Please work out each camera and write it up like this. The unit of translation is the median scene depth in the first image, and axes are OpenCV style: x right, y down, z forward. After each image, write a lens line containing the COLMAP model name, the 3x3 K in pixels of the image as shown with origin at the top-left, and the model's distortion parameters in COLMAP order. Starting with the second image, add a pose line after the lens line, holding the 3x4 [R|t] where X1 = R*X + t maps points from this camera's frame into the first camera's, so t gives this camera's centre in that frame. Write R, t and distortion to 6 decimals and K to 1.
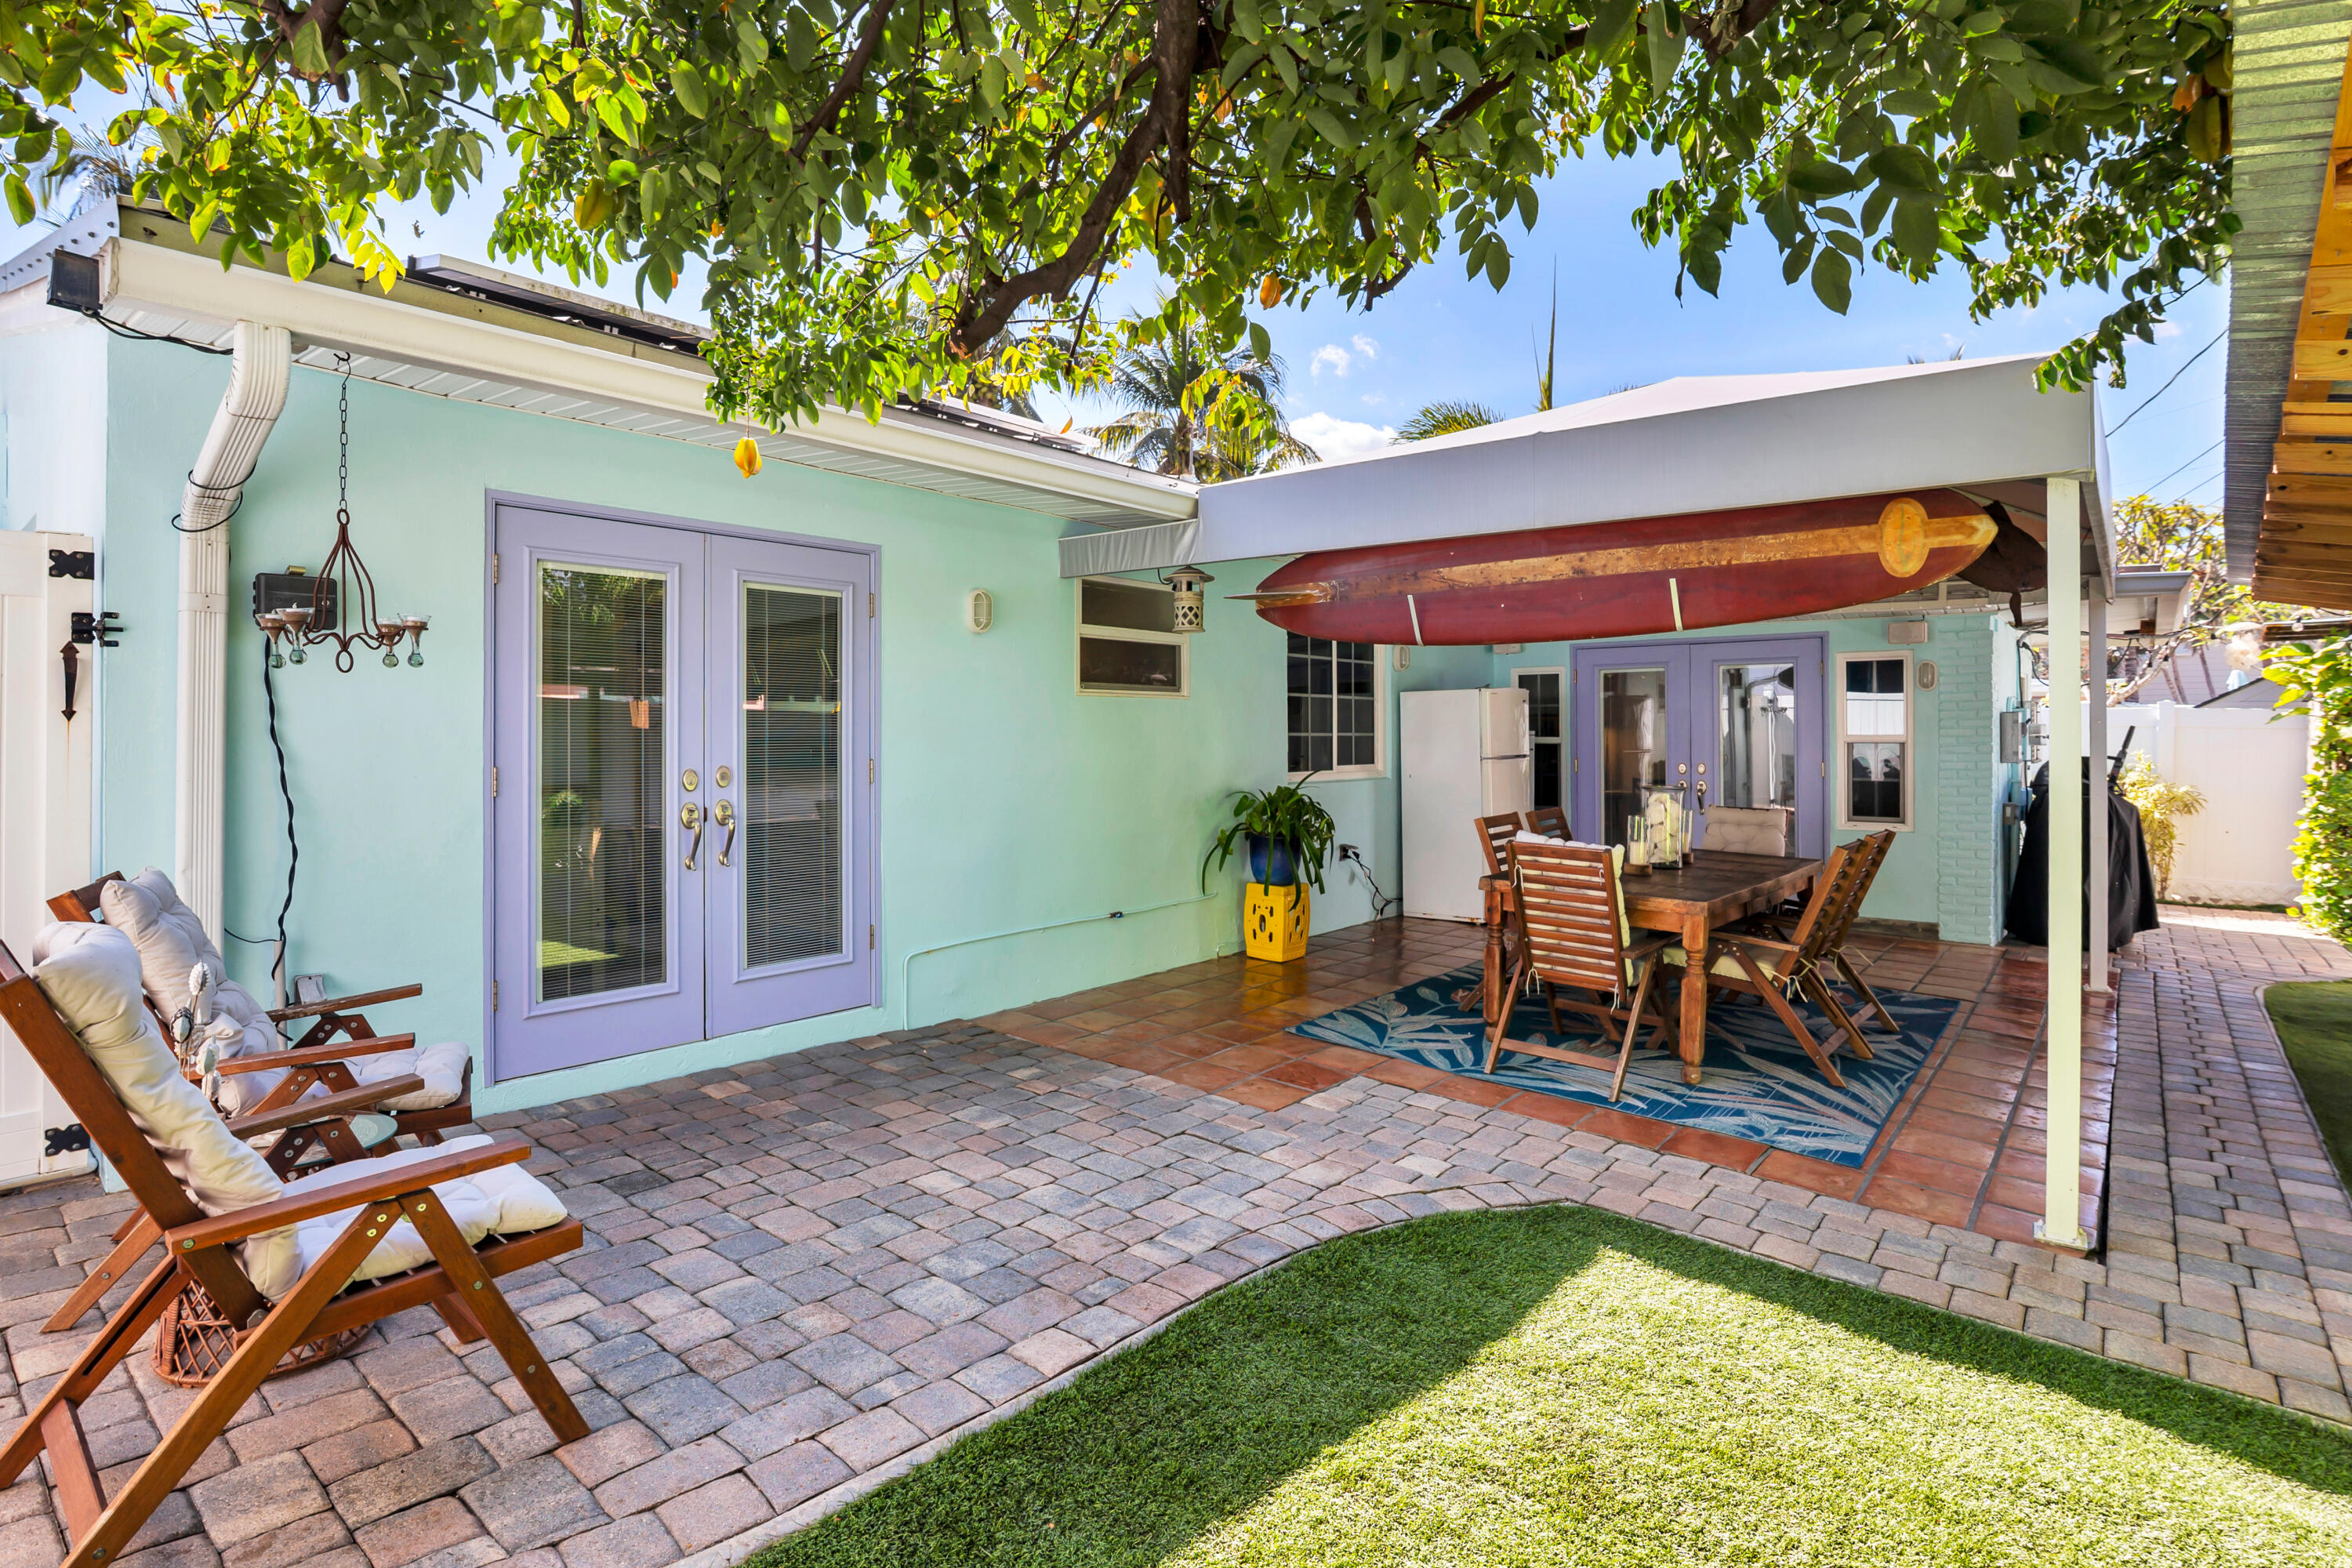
lens RADIAL K [[1165.0, 0, 1140.7], [0, 1165.0, 733.2], [0, 0, 1]] dist [-0.026015, -0.000245]
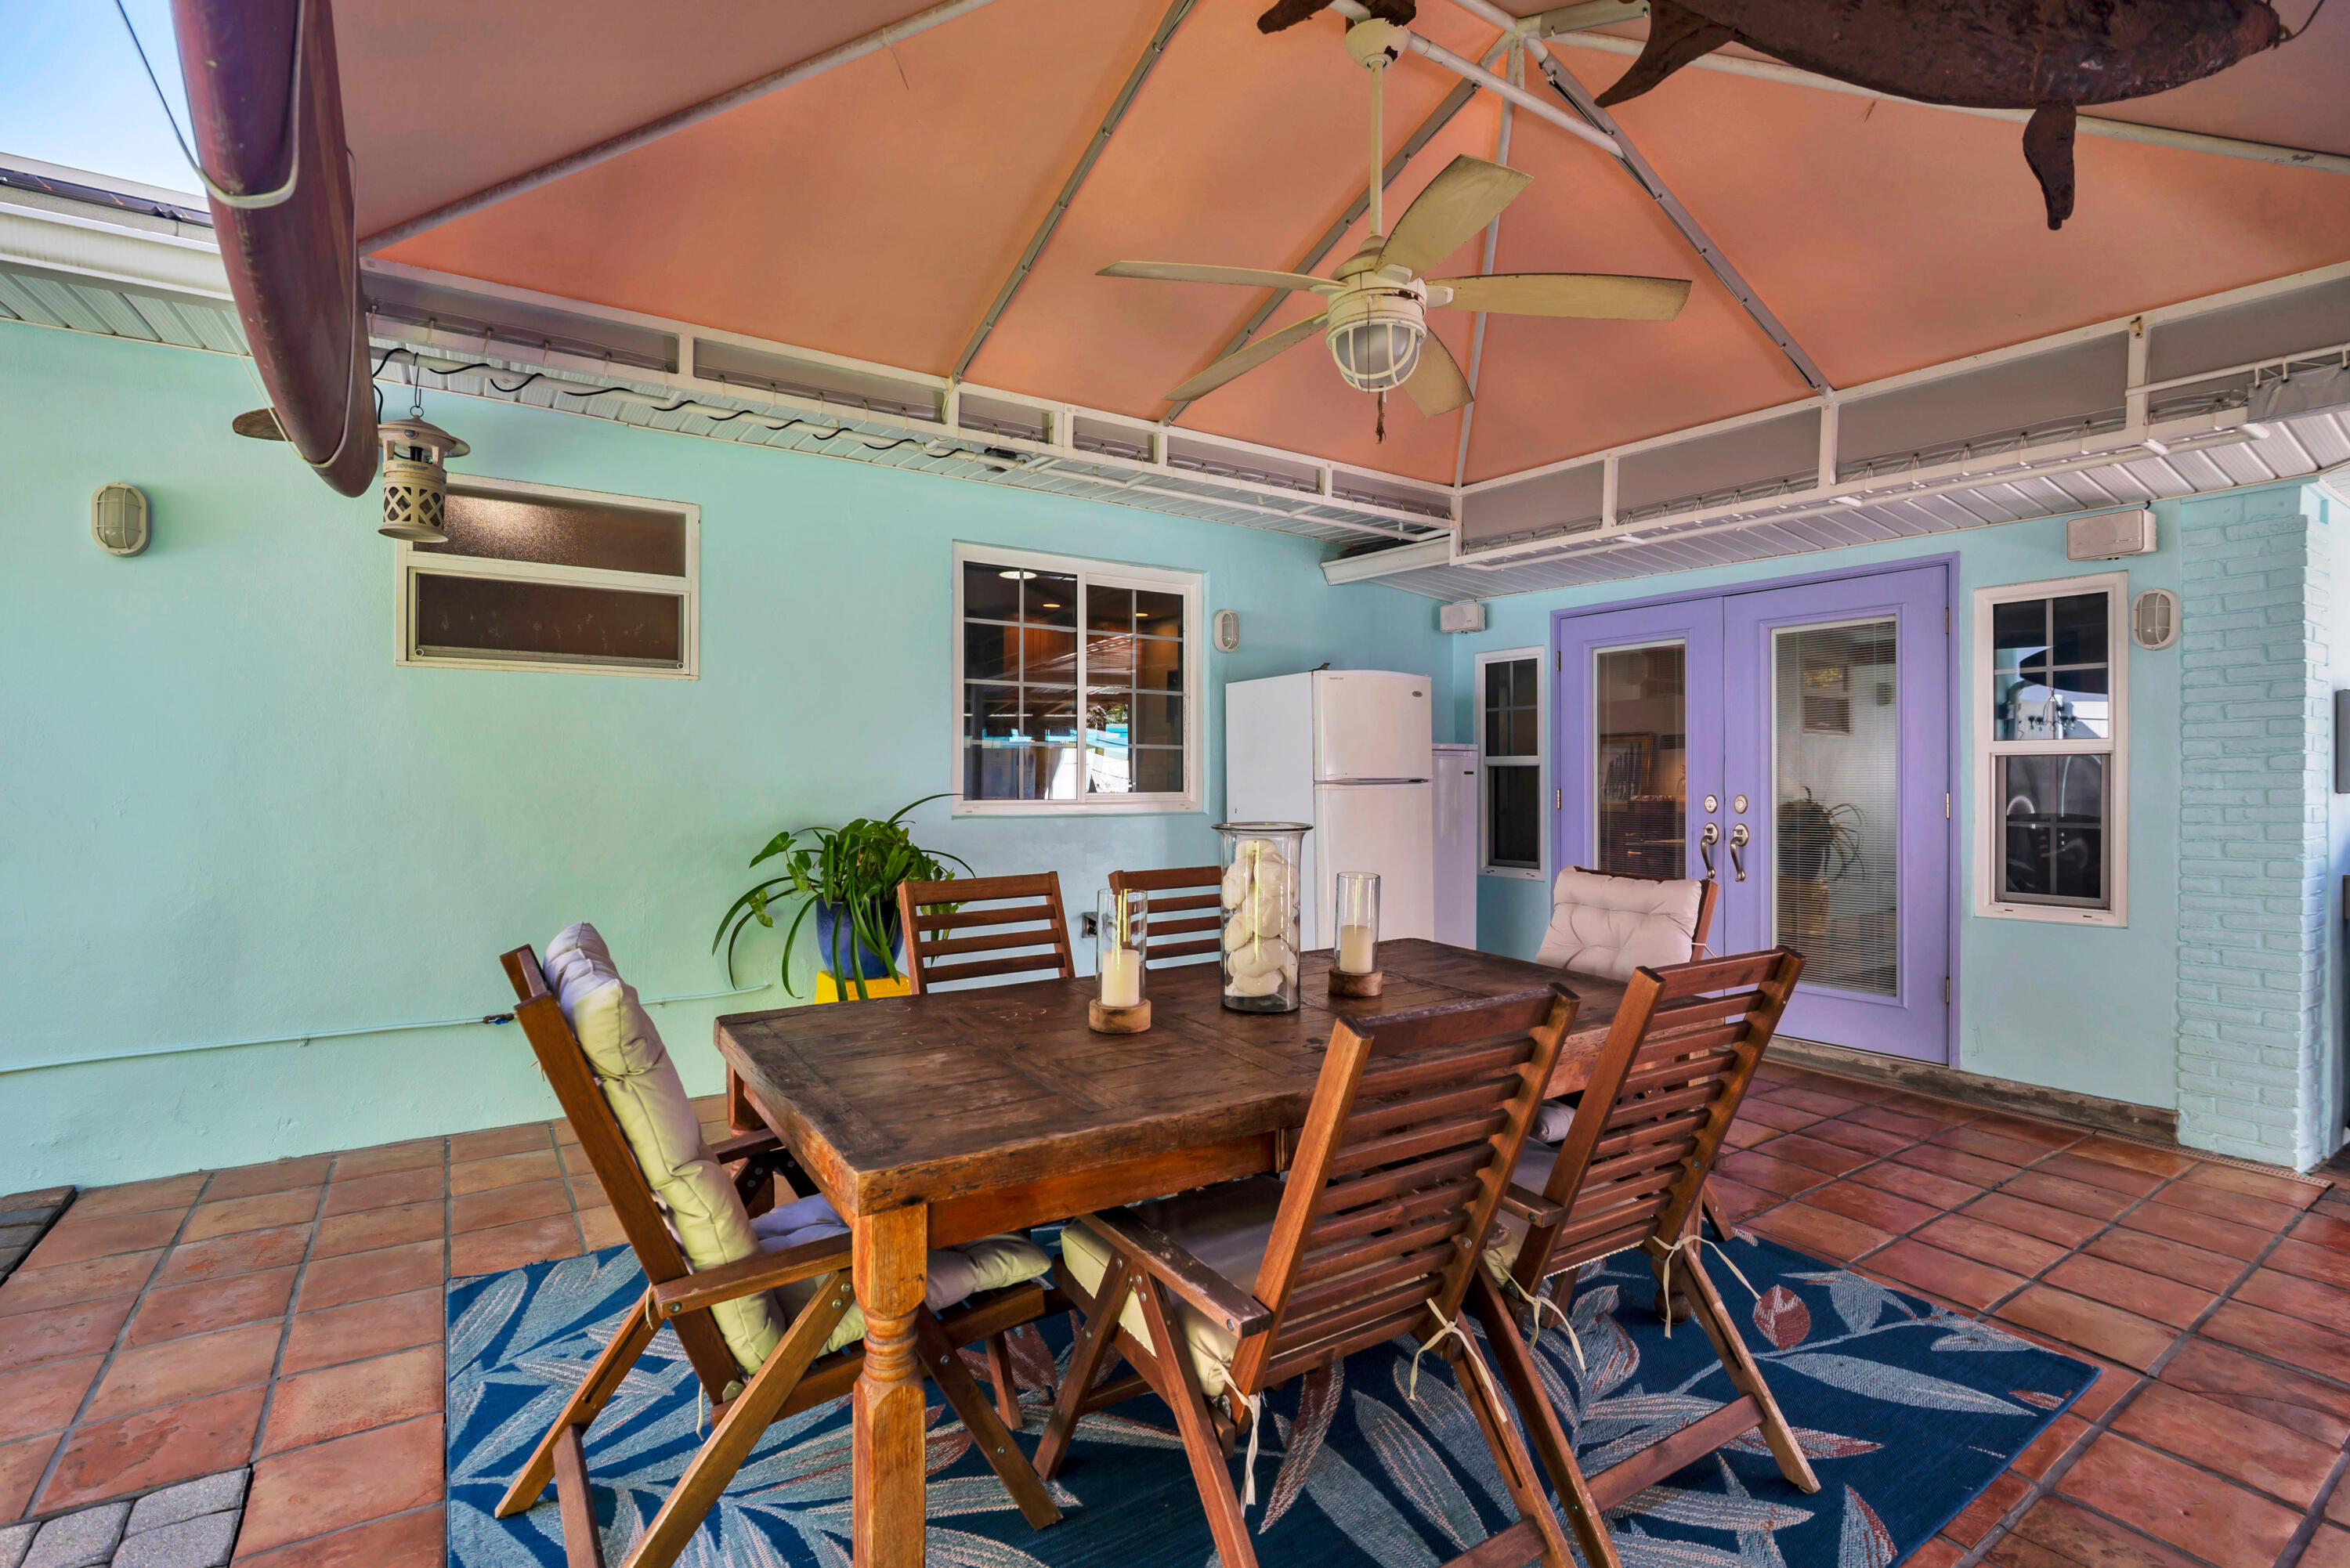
lens RADIAL K [[1075.5, 0, 1175.0], [0, 1075.5, 784.0], [0, 0, 1]] dist [-0.021087, 0.000056]
pose [[0.964493, 0.004791, -0.264065, 0.392475], [-0.003713, 0.999983, 0.004582, 0.021767], [0.264082, -0.003439, 0.964494, 0.440783]]
